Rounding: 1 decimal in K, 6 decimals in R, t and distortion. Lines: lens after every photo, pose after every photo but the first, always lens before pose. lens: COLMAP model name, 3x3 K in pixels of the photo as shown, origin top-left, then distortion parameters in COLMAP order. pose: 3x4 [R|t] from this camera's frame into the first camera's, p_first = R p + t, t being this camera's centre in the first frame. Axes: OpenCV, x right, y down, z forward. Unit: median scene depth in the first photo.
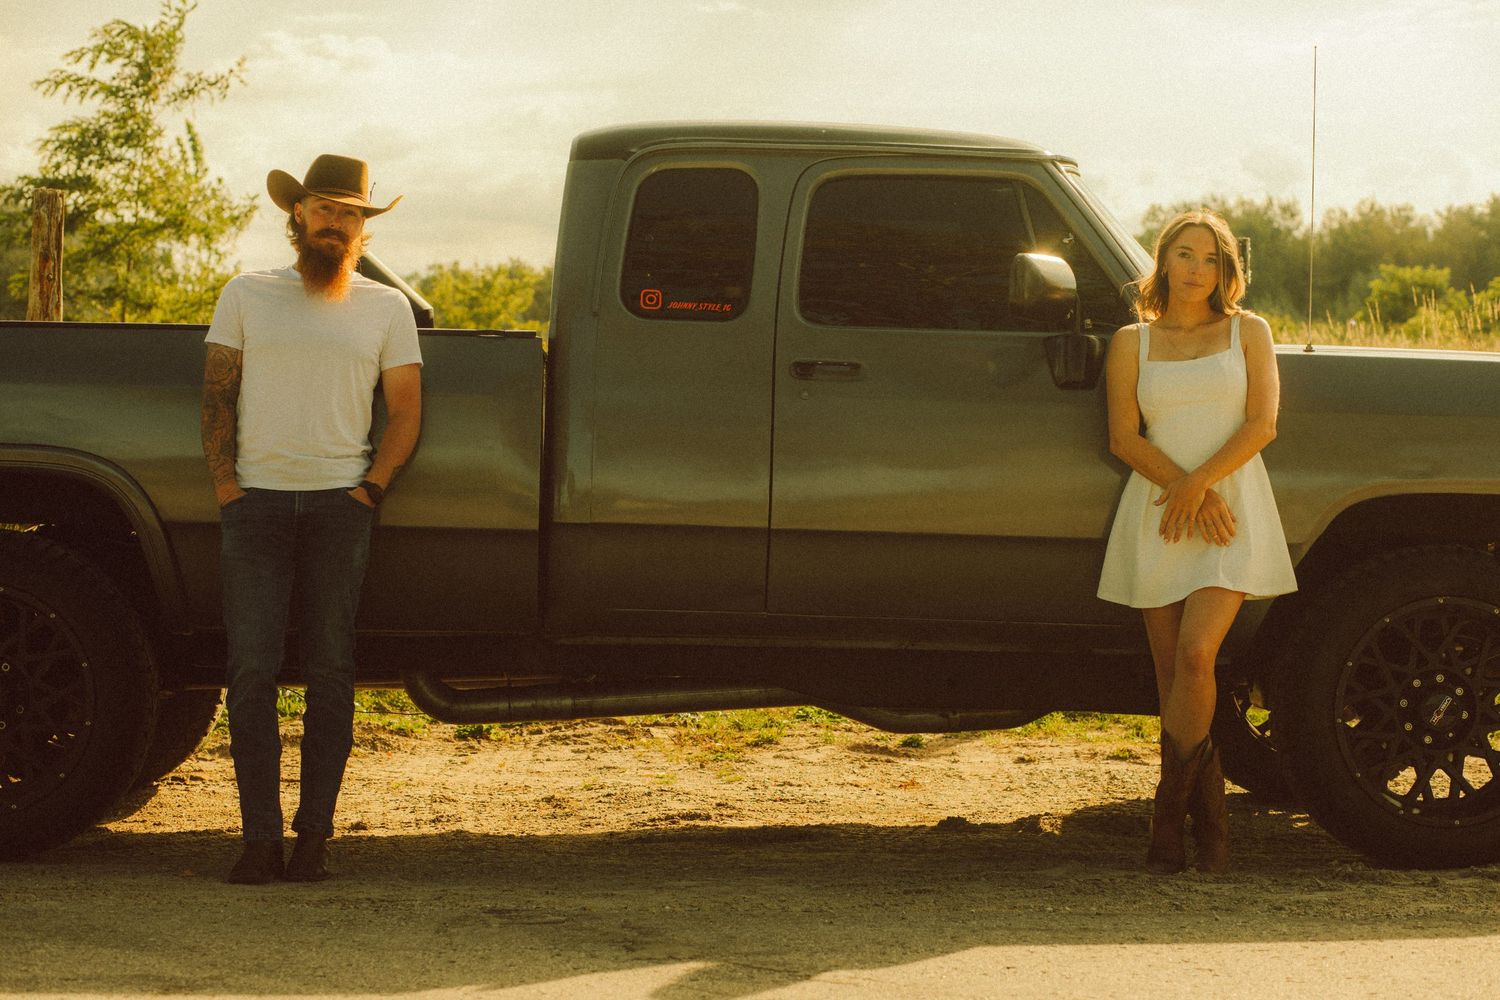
lens RADIAL K [[4186.1, 0, 821.4], [0, 4186.1, 502.1], [0, 0, 1]] dist [-0.136062, -0.791289]
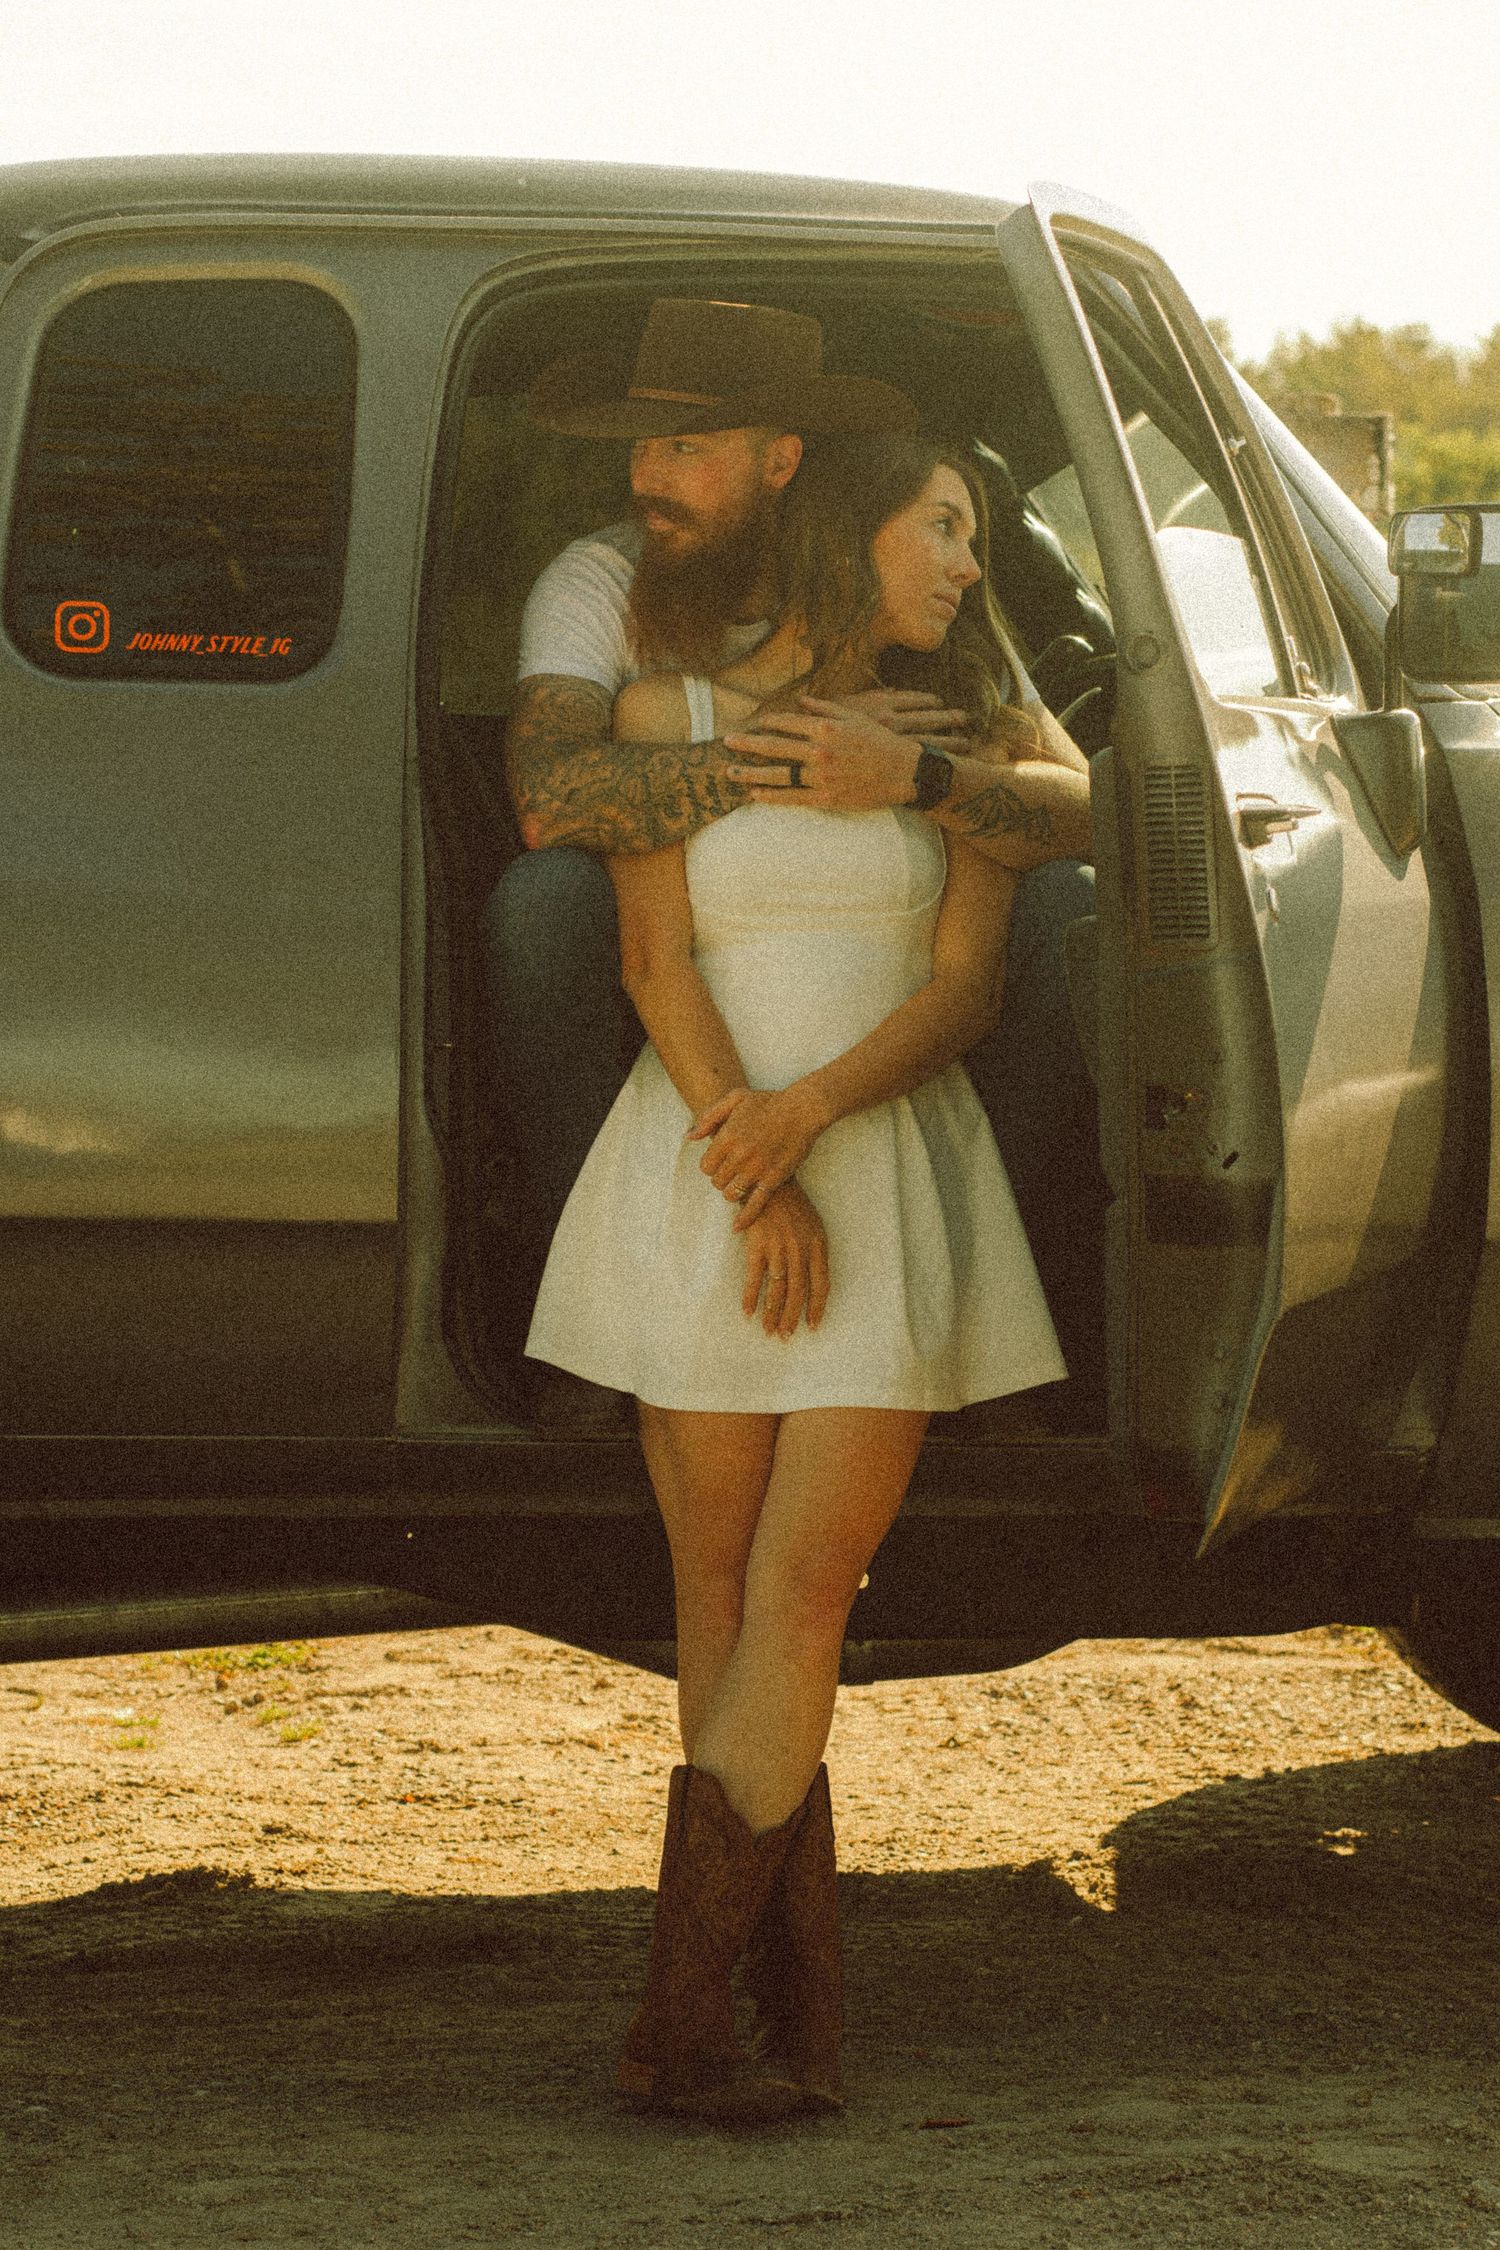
lens RADIAL K [[7339.6, 0, 750.0], [0, 7339.6, 1125.0], [0, 0, 1]] dist [-0.016779, -1.096068]
pose [[0.998672, -0.014237, 0.049515, -0.011849], [0.012377, 0.999214, 0.037658, -0.022993], [-0.050012, -0.036995, 0.998063, 0.274434]]
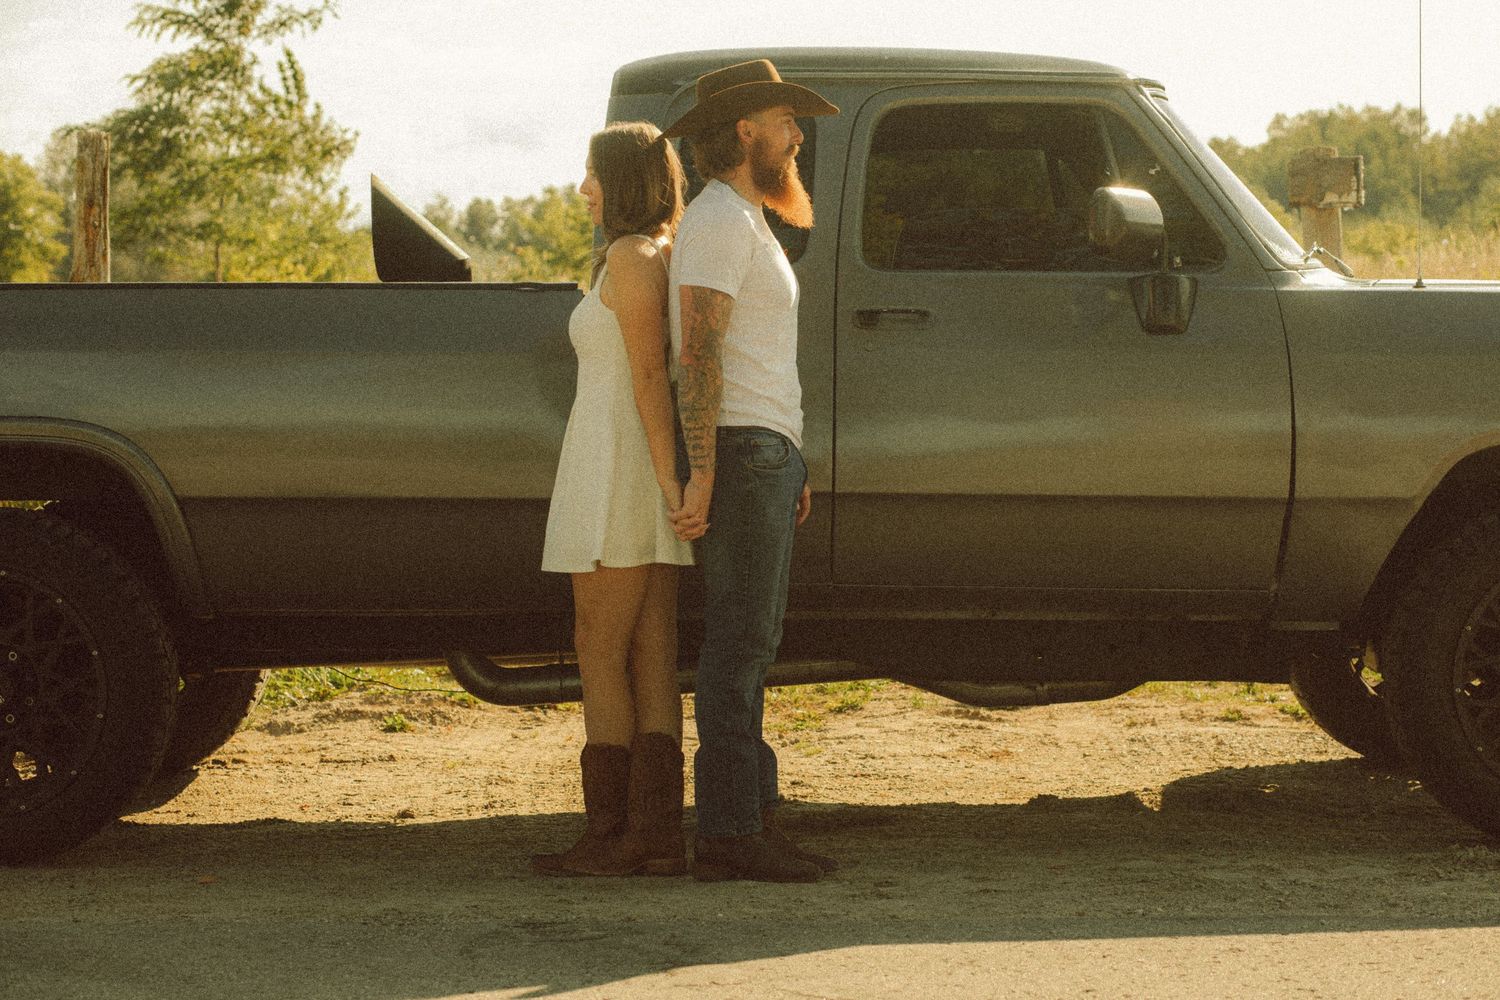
lens RADIAL K [[4219.0, 0, 750.0], [0, 4219.0, 500.0], [0, 0, 1]] dist [-0.196072, 0.331079]
pose [[0.998711, -0.017662, -0.047579, 0.011273], [0.018556, 0.999659, 0.018395, -0.007890], [0.047238, -0.019254, 0.998698, 0.062562]]
